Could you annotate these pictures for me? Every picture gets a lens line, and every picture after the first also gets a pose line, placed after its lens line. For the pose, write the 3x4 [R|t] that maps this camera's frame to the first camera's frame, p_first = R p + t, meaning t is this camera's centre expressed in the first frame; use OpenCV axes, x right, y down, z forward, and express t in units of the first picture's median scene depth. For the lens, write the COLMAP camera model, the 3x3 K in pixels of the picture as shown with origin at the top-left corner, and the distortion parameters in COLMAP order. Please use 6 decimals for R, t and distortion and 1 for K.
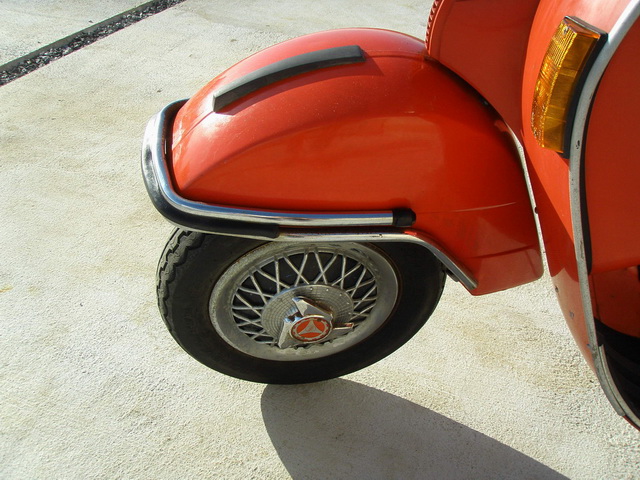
lens RADIAL K [[712.8, 0, 311.1], [0, 712.8, 242.6], [0, 0, 1]] dist [-0.217256, 0.211206]
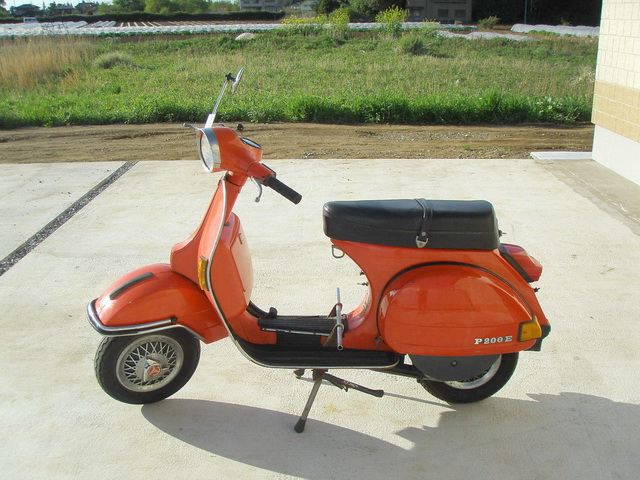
lens RADIAL K [[712.8, 0, 311.1], [0, 712.8, 242.6], [0, 0, 1]] dist [-0.217256, 0.211206]
pose [[0.945213, -0.179122, 0.272923, -0.079755], [0.241620, 0.946048, -0.215901, 0.394144], [-0.219526, 0.270016, 0.937496, -1.862097]]
